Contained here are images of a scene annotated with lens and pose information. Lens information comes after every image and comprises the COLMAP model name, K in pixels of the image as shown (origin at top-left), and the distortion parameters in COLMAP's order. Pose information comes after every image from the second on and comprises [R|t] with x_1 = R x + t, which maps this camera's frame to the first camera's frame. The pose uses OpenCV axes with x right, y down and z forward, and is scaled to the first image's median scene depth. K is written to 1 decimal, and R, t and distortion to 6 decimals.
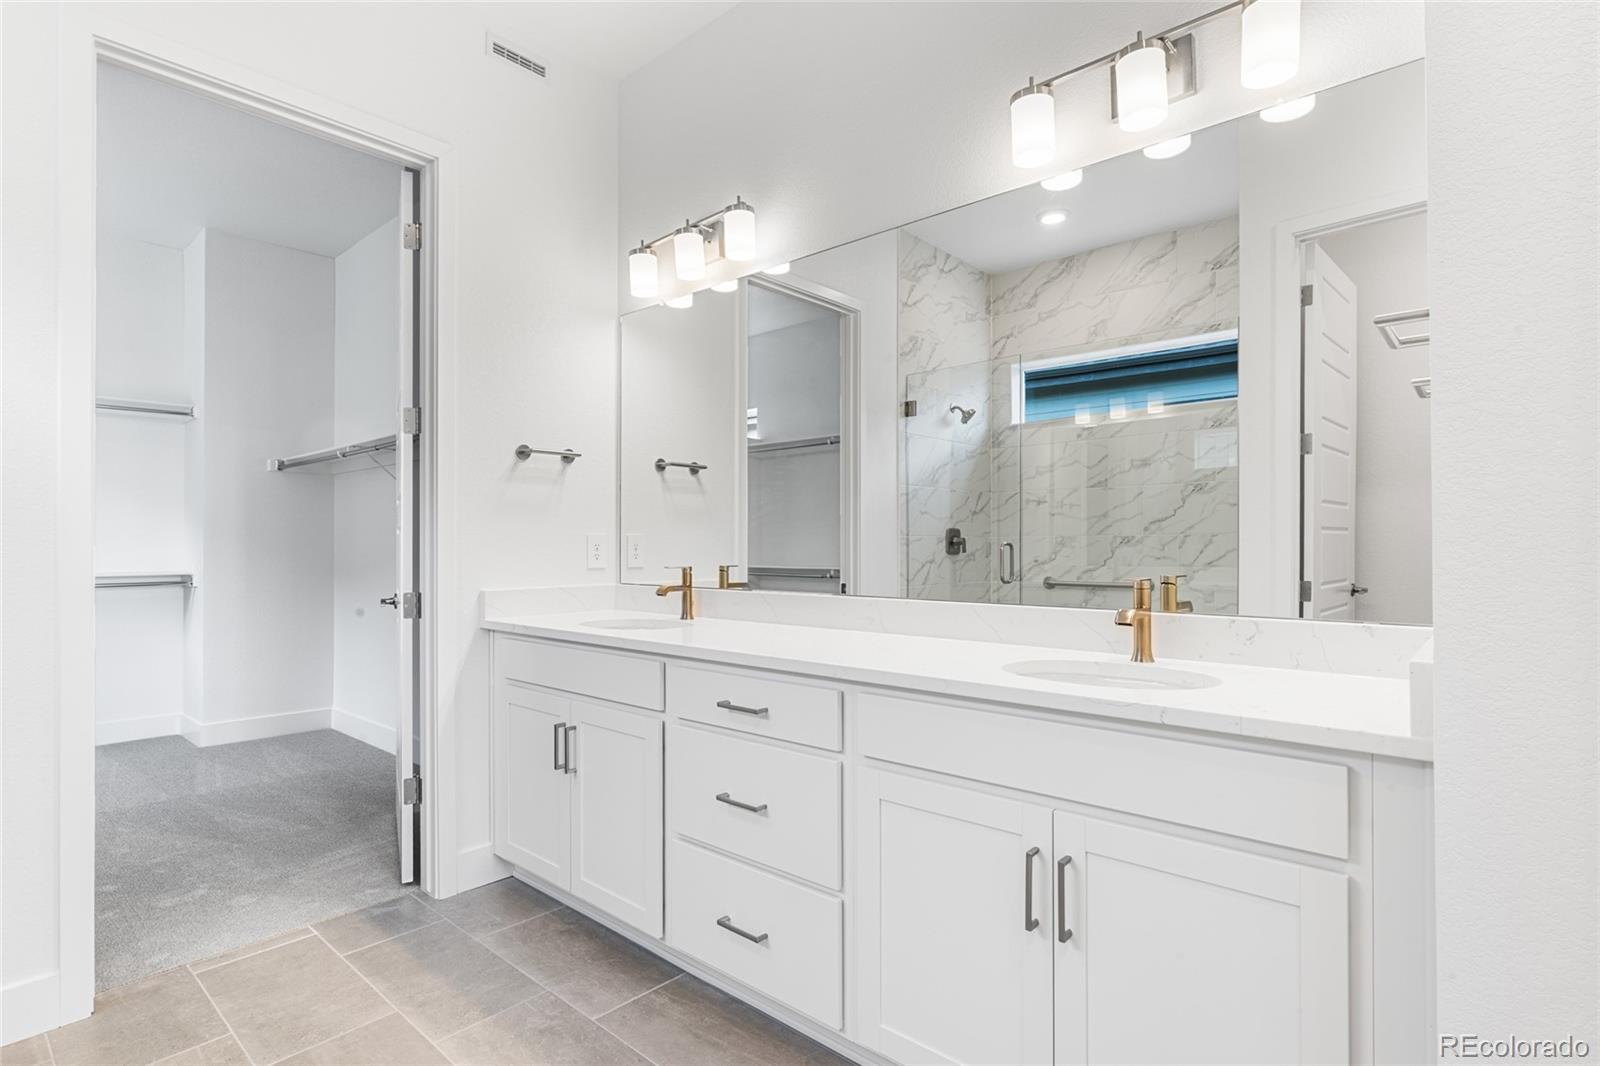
lens RADIAL K [[801.7, 0, 796.5], [0, 801.7, 535.1], [0, 0, 1]] dist [0.000811, 0.000192]
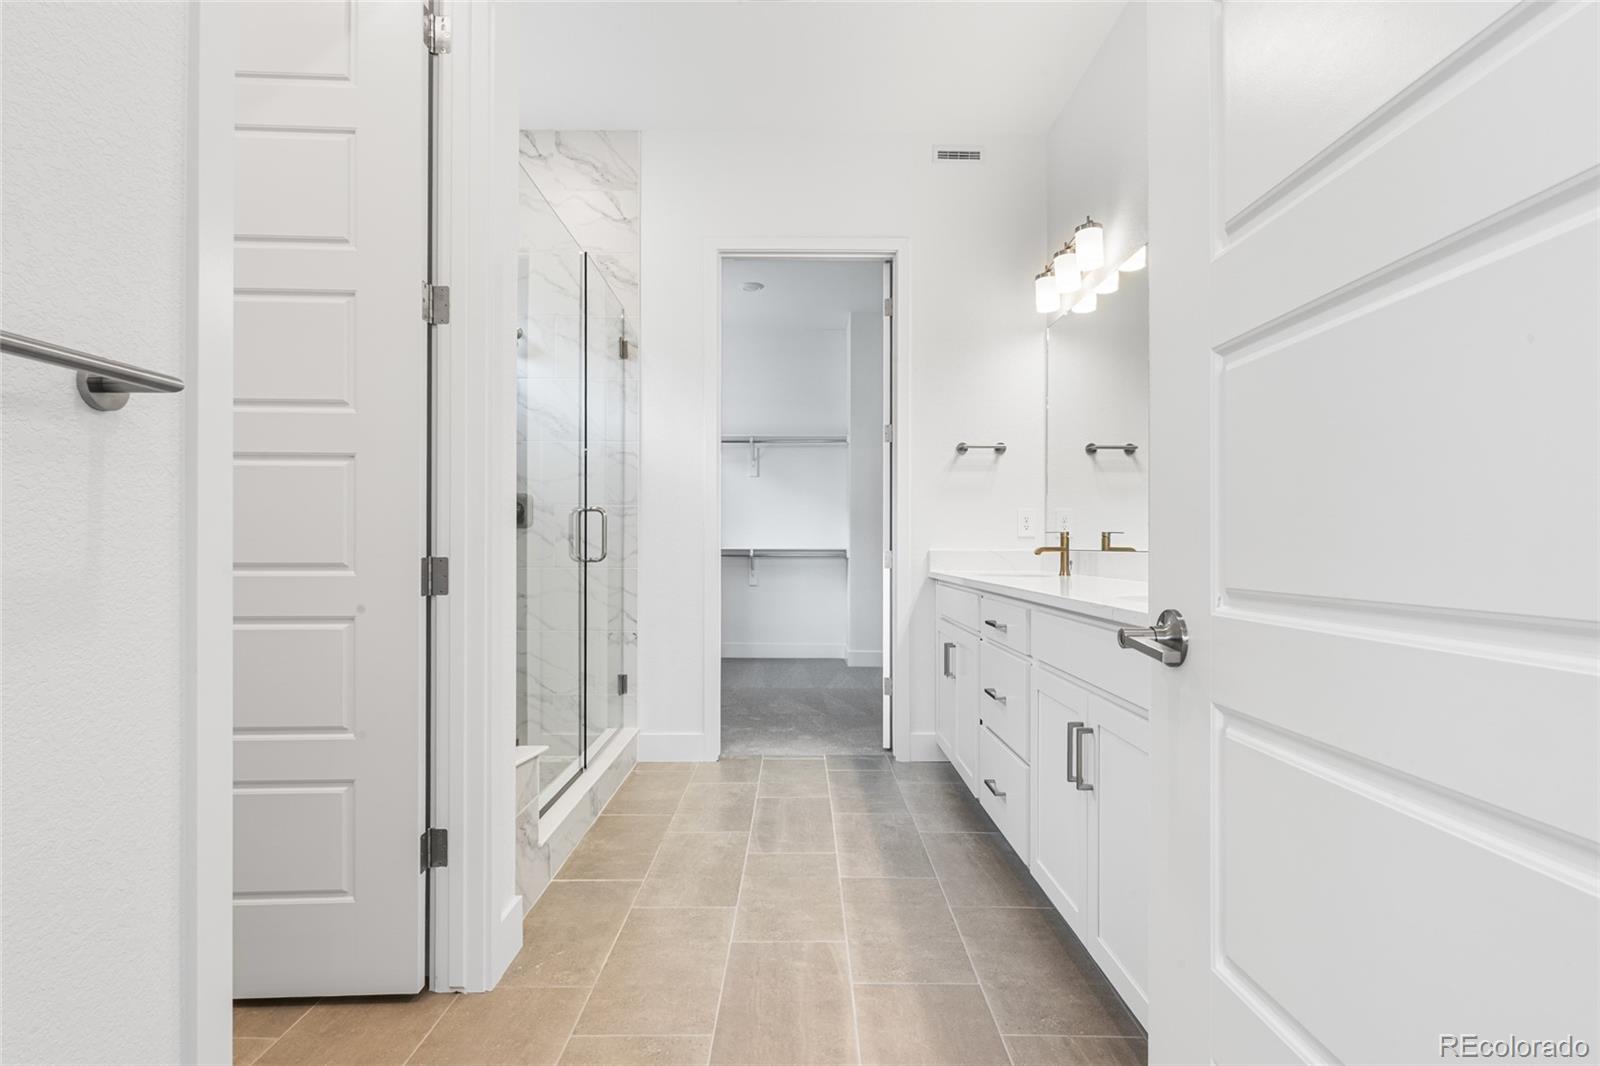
lens RADIAL K [[801.7, 0, 798.2], [0, 801.7, 536.3], [0, 0, 1]] dist [0.000811, 0.000192]
pose [[0.675240, -0.004252, -0.737586, 0.522634], [0.004651, 0.999988, -0.001506, 0.049992], [0.737584, -0.002414, 0.675252, -0.116444]]
